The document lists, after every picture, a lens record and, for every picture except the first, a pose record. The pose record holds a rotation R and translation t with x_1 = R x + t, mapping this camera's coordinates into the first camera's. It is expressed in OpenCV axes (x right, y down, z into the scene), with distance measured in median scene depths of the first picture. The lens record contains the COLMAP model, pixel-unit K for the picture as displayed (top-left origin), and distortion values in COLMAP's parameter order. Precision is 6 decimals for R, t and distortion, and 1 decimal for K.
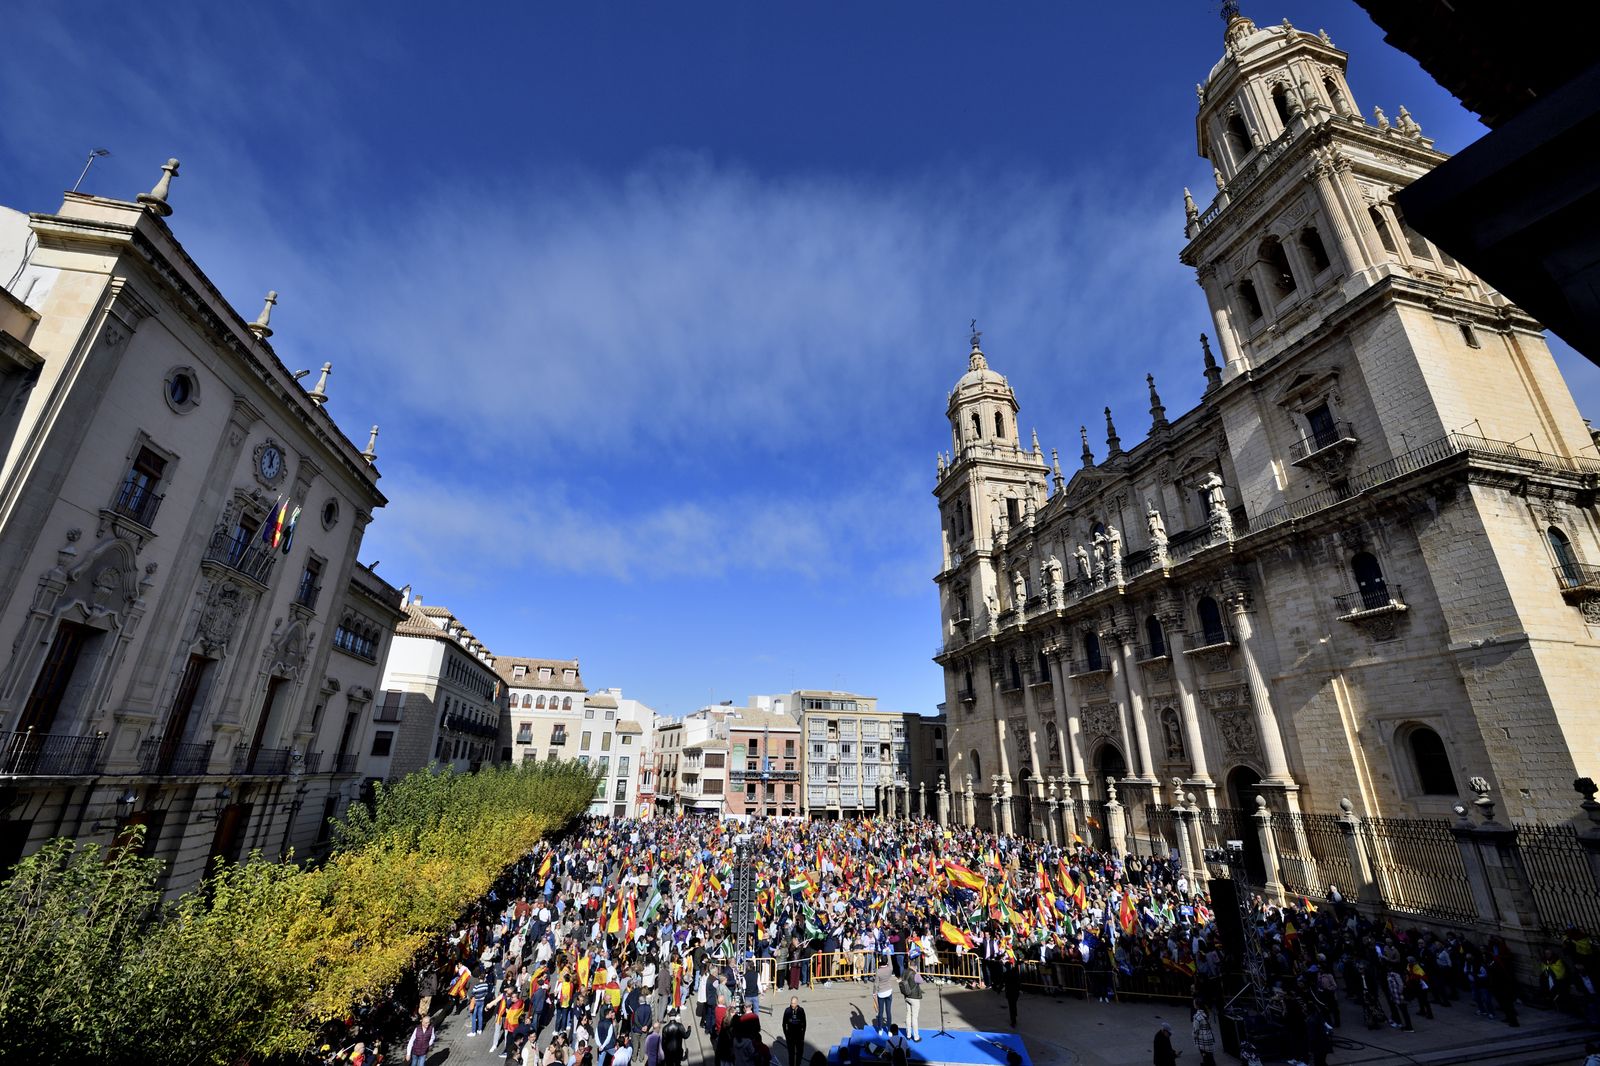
lens RADIAL K [[633.6, 0, 800.0], [0, 633.6, 533.0], [0, 0, 1]] dist [-0.019124, 0.000160]
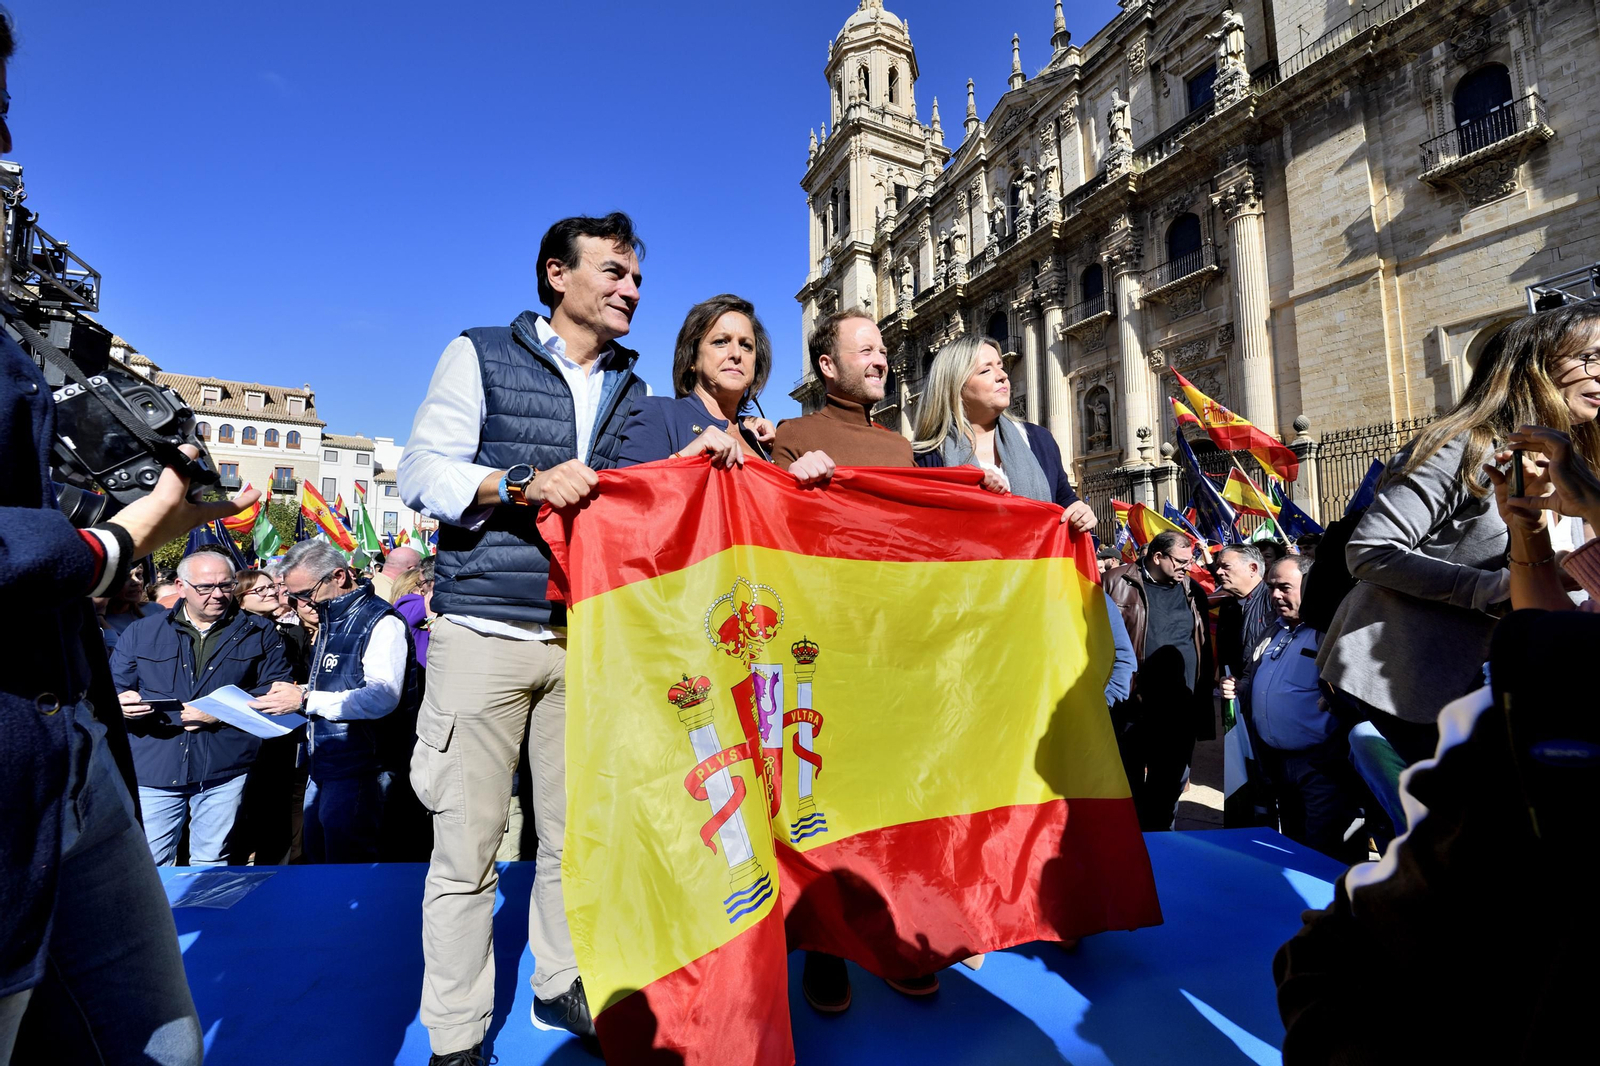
lens RADIAL K [[633.6, 0, 800.0], [0, 633.6, 533.0], [0, 0, 1]] dist [-0.019124, 0.000160]
pose [[0.975642, -0.005384, 0.219304, 0.052938], [-0.057999, 0.957795, 0.281540, 0.176491], [-0.211564, -0.287401, 0.934153, 0.225634]]
